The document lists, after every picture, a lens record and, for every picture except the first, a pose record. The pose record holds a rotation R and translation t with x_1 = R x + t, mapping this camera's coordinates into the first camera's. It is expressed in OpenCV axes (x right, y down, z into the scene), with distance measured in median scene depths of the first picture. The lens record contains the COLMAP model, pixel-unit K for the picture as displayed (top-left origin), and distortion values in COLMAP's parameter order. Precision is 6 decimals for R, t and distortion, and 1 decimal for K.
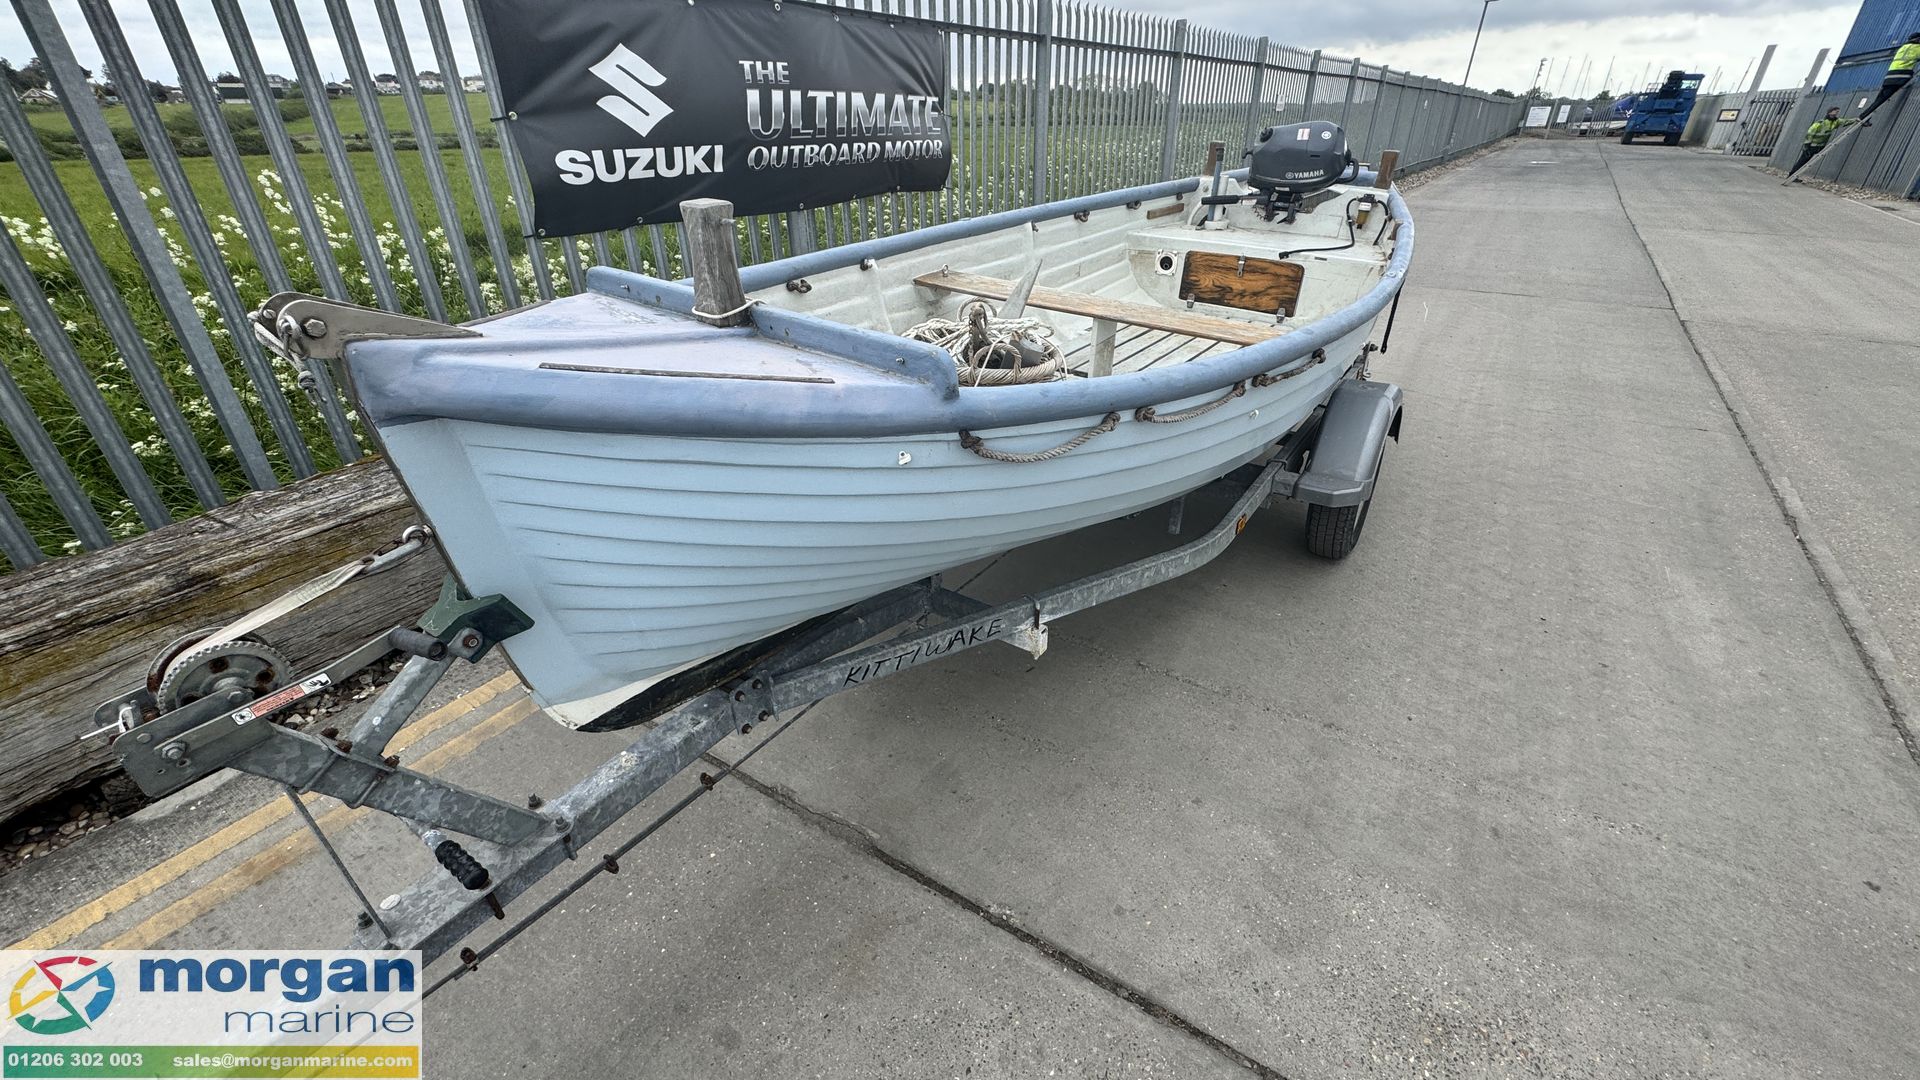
lens RADIAL K [[763.0, 0, 964.3], [0, 763.0, 540.2], [0, 0, 1]] dist [-0.004744, 0.000763]
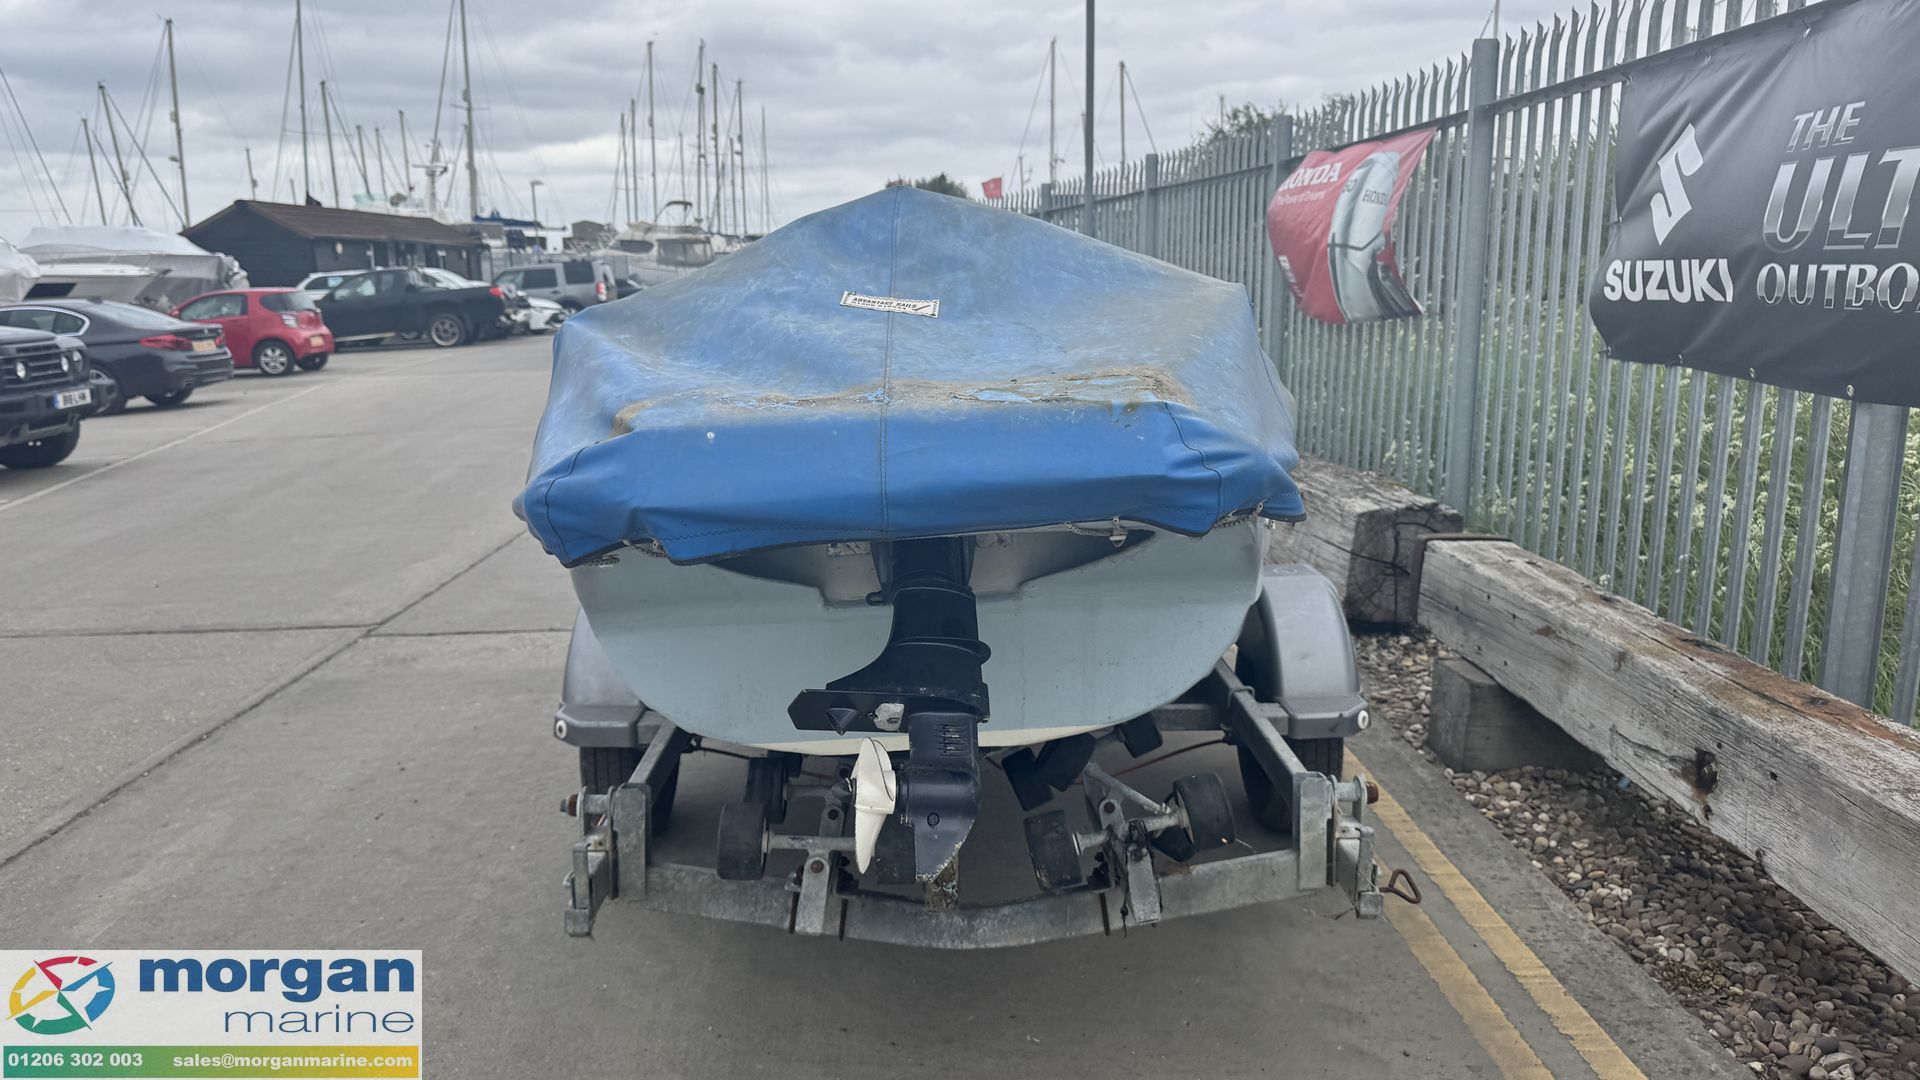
lens RADIAL K [[1345.7, 0, 947.9], [0, 1345.7, 529.3], [0, 0, 1]] dist [0.057773, -0.073340]
pose [[-0.813659, 0.130776, -0.566442, 0.742633], [-0.261317, 0.788106, 0.557317, -0.759871], [0.519301, 0.601487, -0.607075, 1.410205]]
